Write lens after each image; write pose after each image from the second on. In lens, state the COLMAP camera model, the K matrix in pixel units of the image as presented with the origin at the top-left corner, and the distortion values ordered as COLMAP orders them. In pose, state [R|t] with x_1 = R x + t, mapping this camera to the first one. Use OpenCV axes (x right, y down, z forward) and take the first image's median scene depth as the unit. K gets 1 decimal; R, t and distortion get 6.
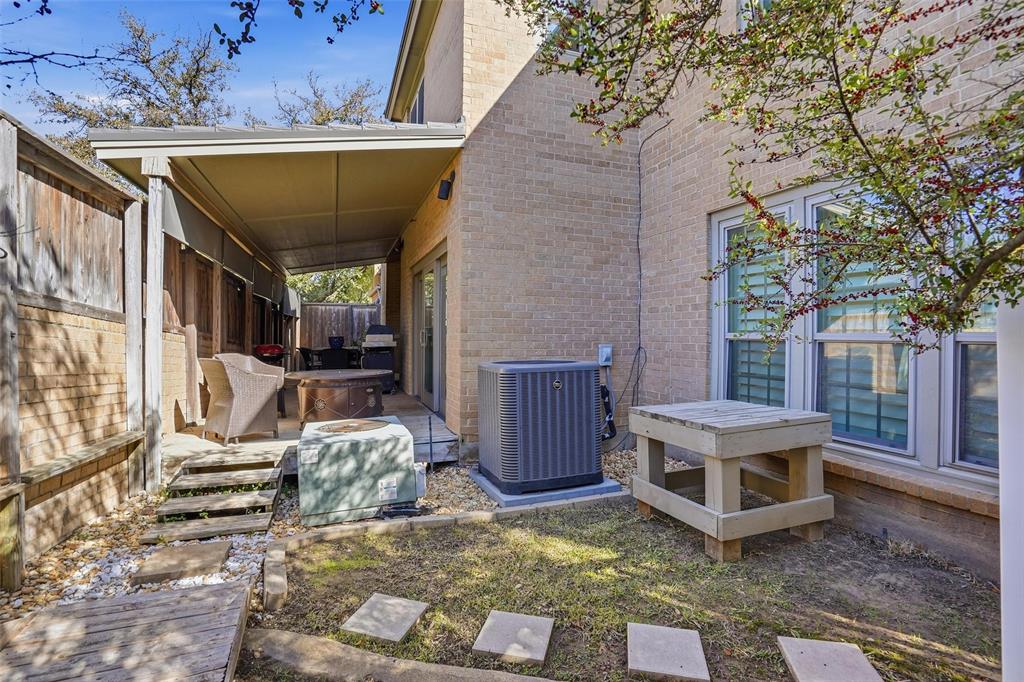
lens RADIAL K [[470.5, 0, 511.3], [0, 470.5, 332.6], [0, 0, 1]] dist [-0.026653, 0.001049]
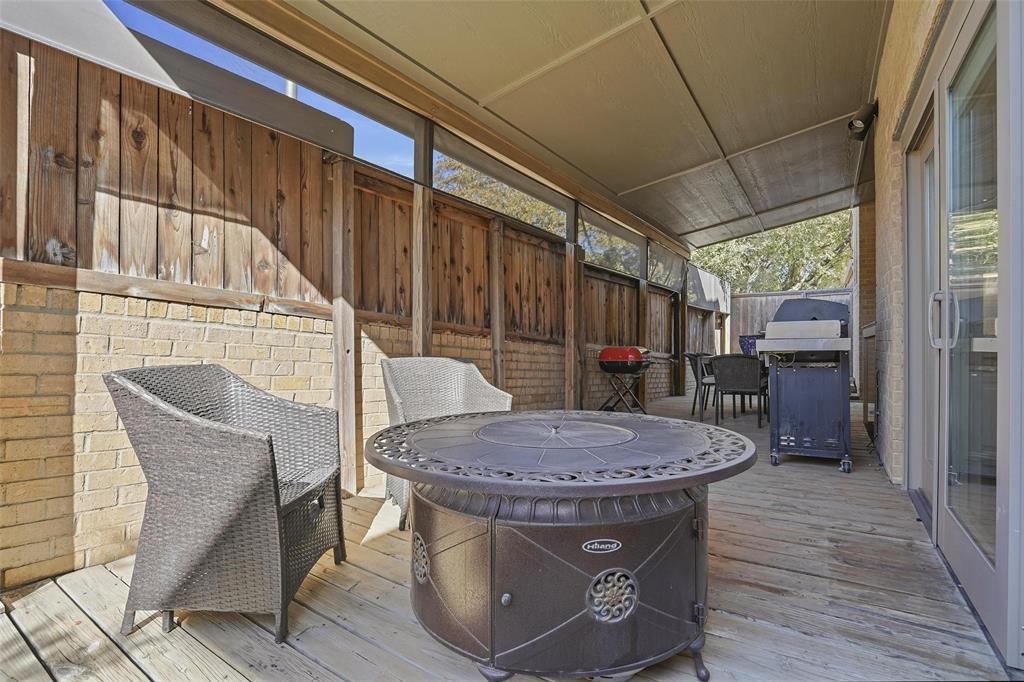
lens RADIAL K [[470.5, 0, 509.8], [0, 470.5, 334.9], [0, 0, 1]] dist [-0.026653, 0.001049]
pose [[0.585978, -0.004623, -0.810314, -0.102713], [-0.002466, 0.999969, -0.007488, 0.019902], [0.810323, 0.006386, 0.585948, 0.557258]]
